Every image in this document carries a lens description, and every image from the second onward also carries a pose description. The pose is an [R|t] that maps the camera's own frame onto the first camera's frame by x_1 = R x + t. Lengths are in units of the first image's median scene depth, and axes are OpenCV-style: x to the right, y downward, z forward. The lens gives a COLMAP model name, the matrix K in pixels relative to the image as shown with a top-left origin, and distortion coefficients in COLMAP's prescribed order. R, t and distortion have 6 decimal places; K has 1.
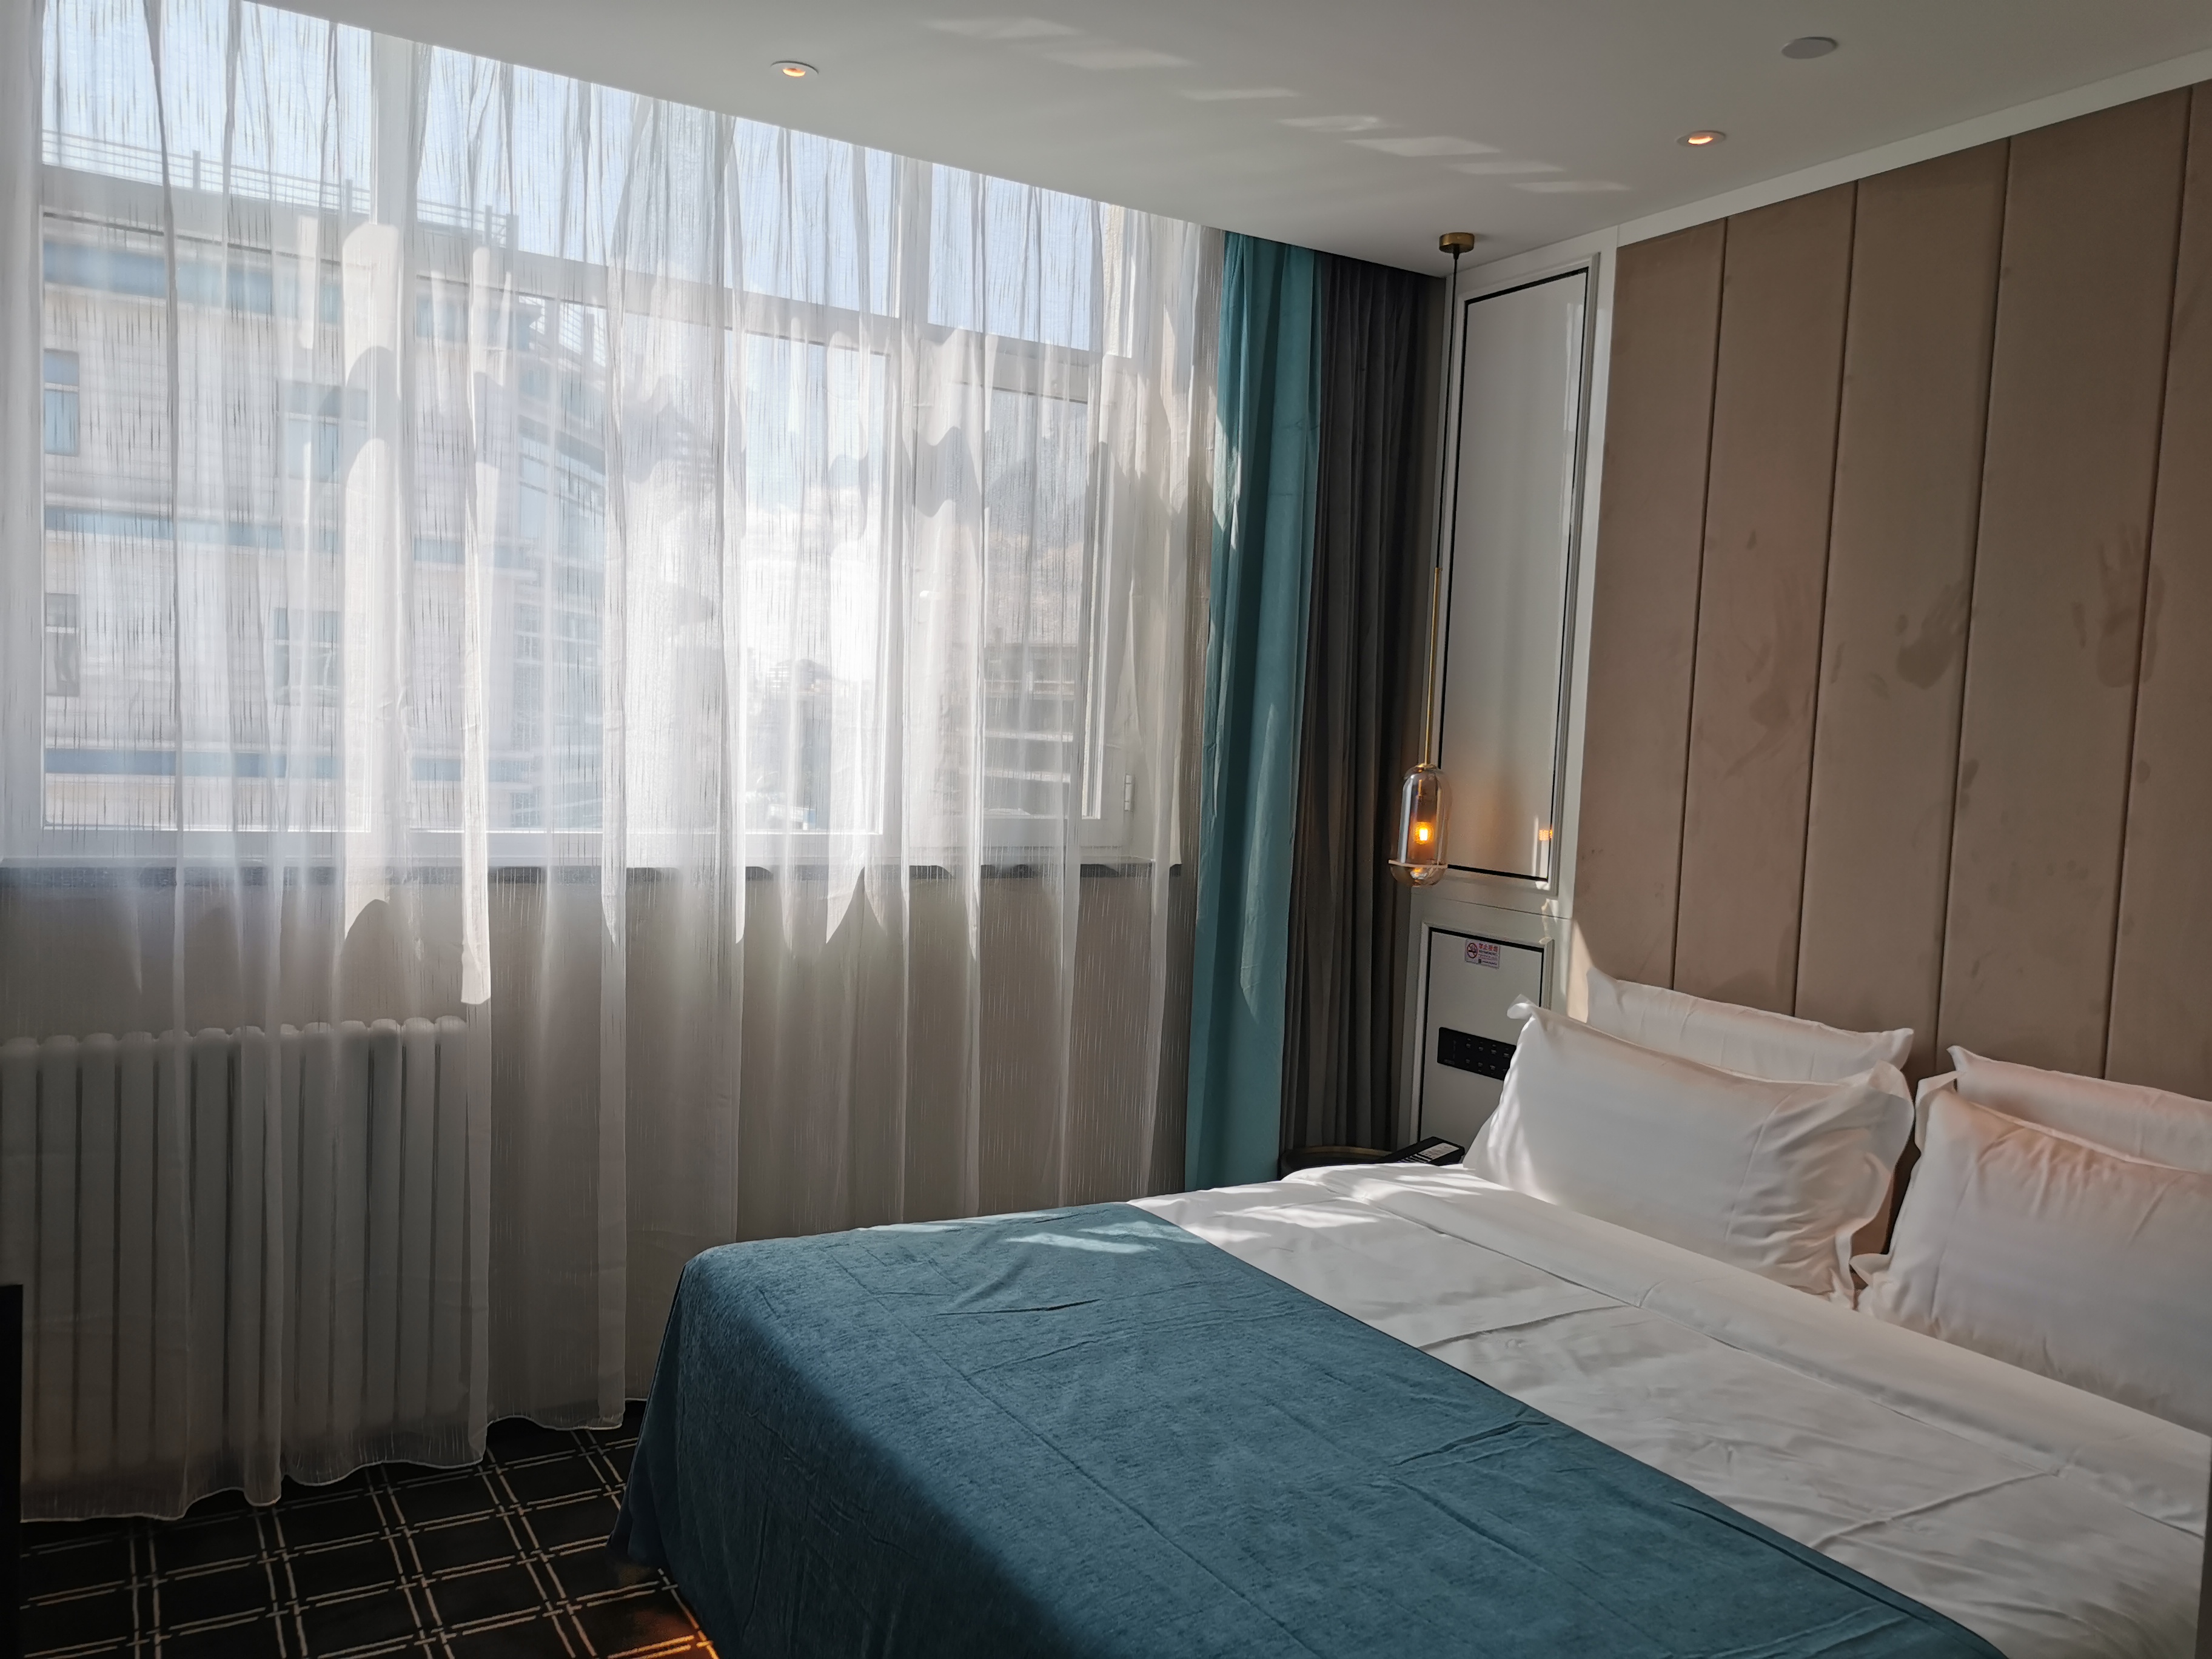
lens RADIAL K [[1697.9, 0, 1106.0], [0, 1697.9, 829.5], [0, 0, 1]] dist [-0.036112, -0.001679]
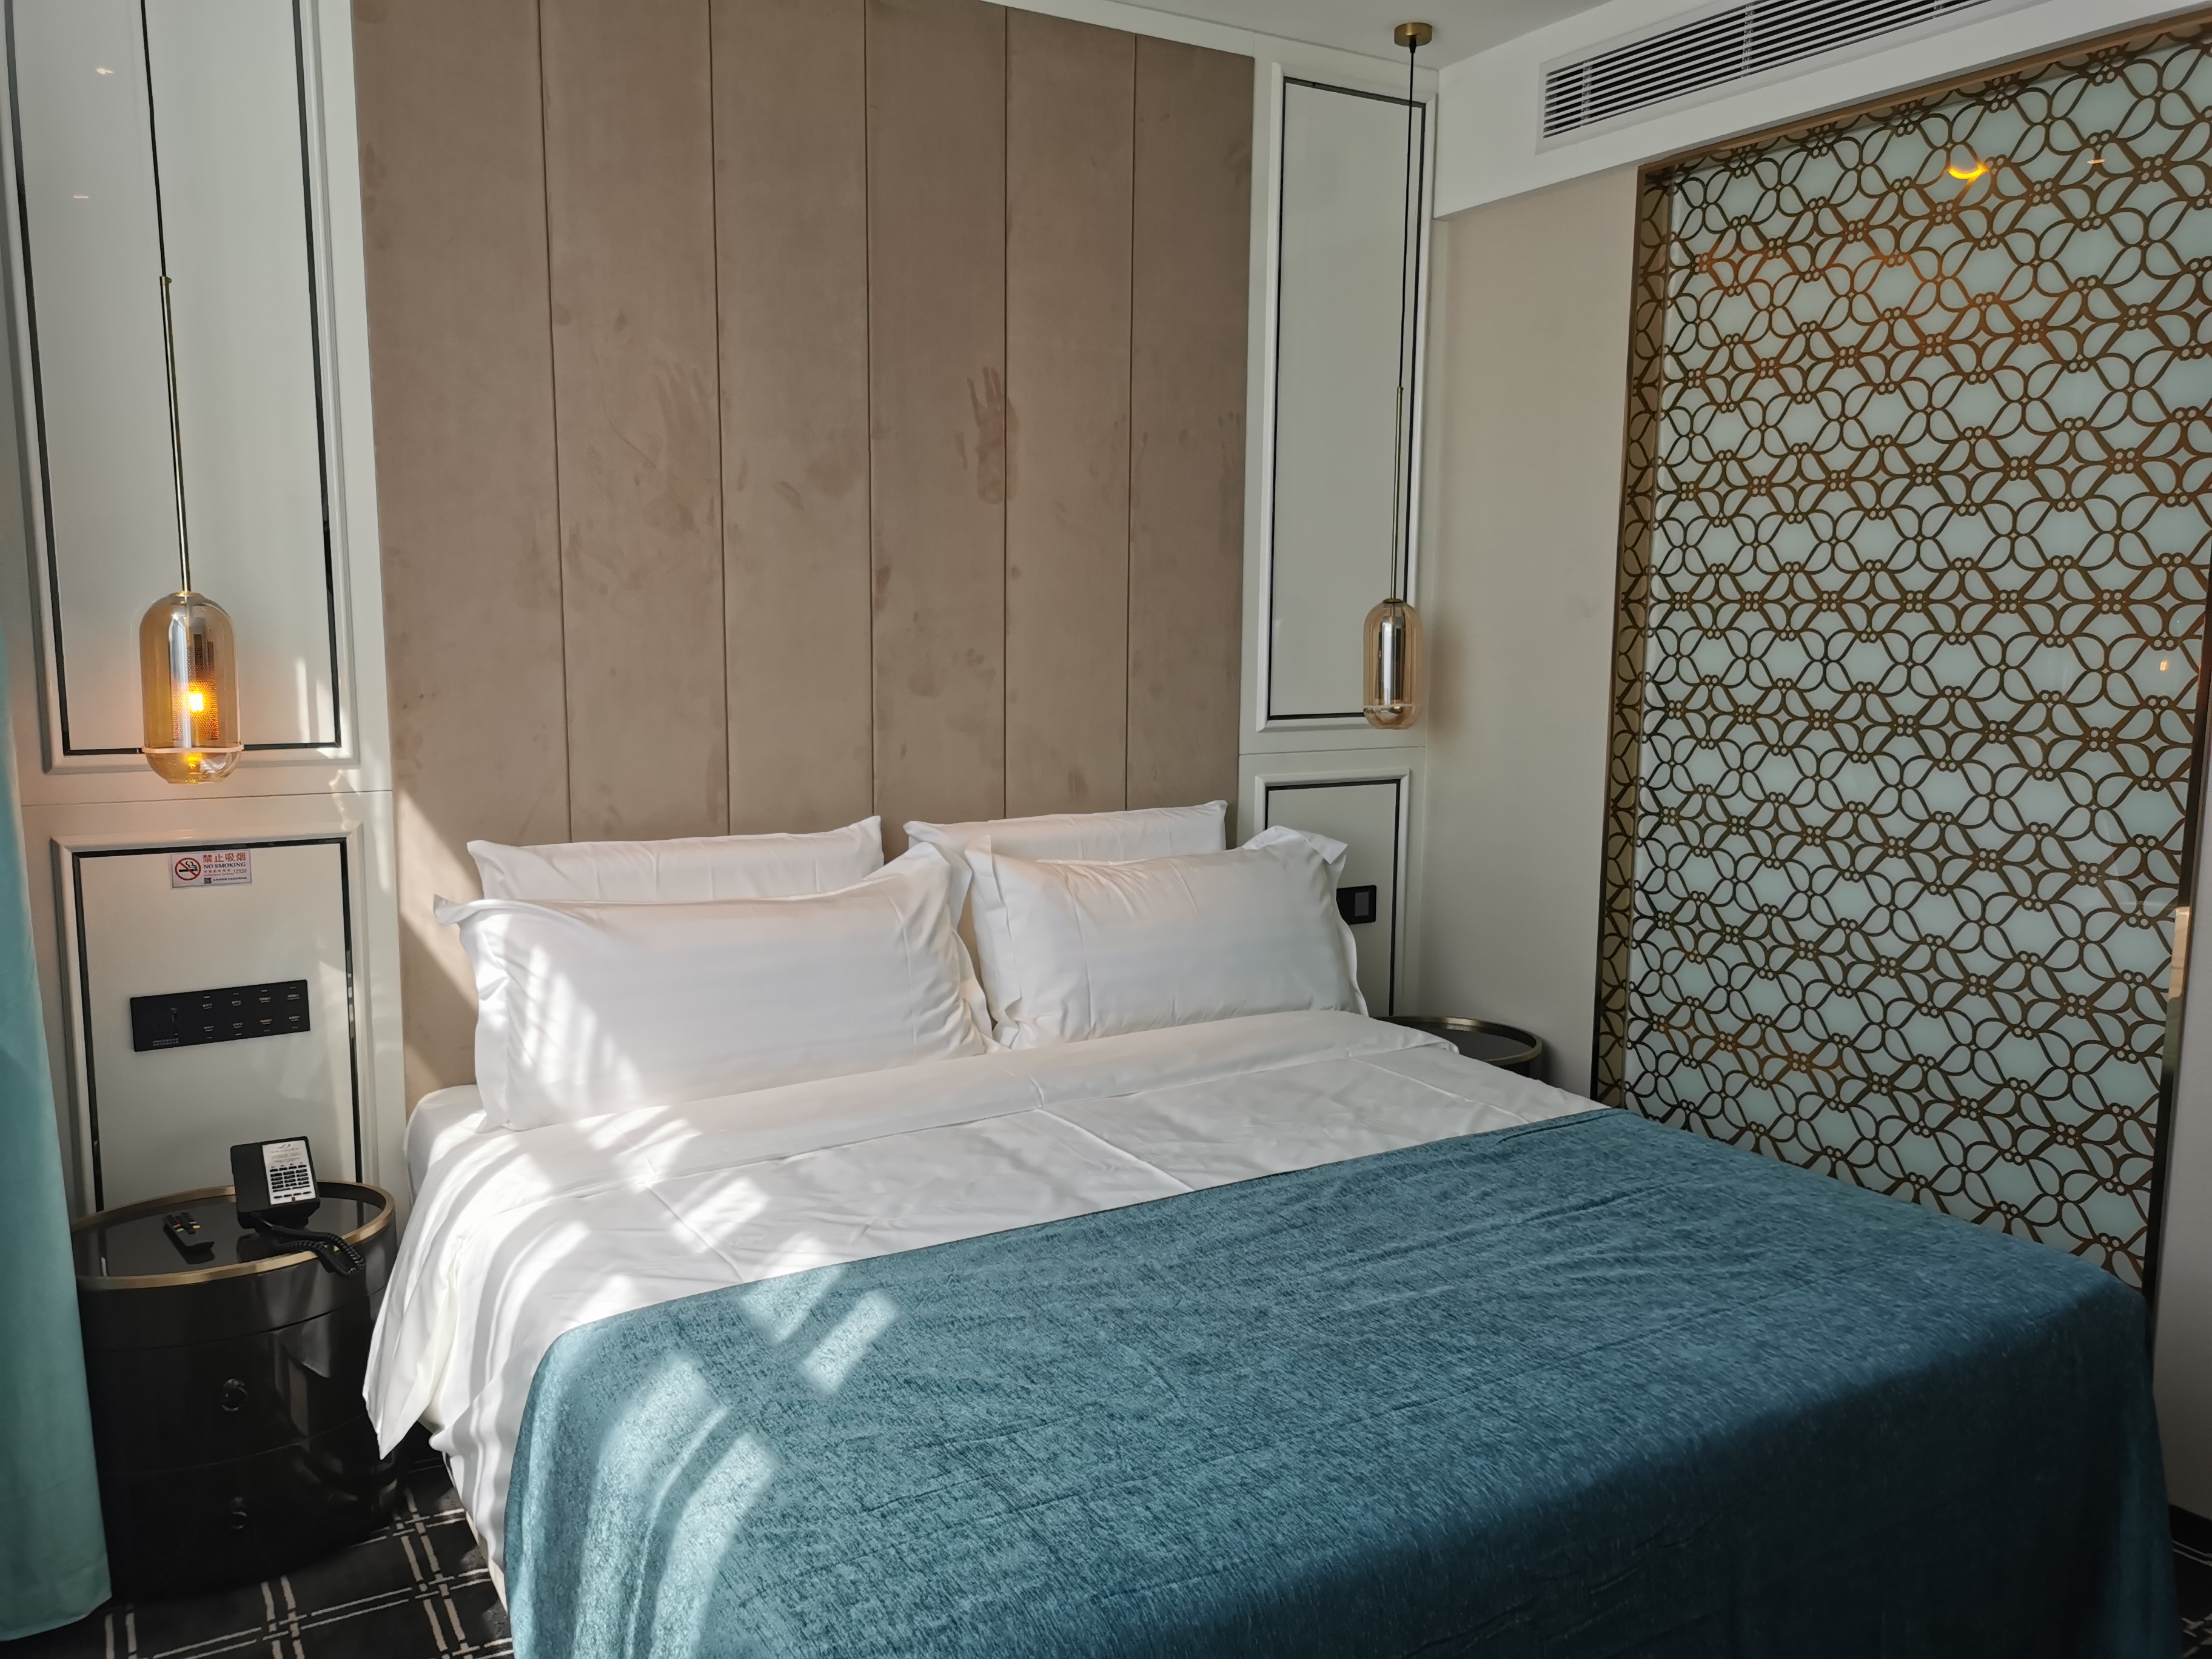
lens RADIAL K [[1634.0, 0, 1102.6], [0, 1634.0, 854.8], [0, 0, 1]] dist [-0.004002, -0.000990]
pose [[-0.006870, -0.191101, 0.981546, -0.570703], [0.052658, 0.980139, 0.191195, -0.052735], [-0.998589, 0.053000, 0.003329, 0.847817]]
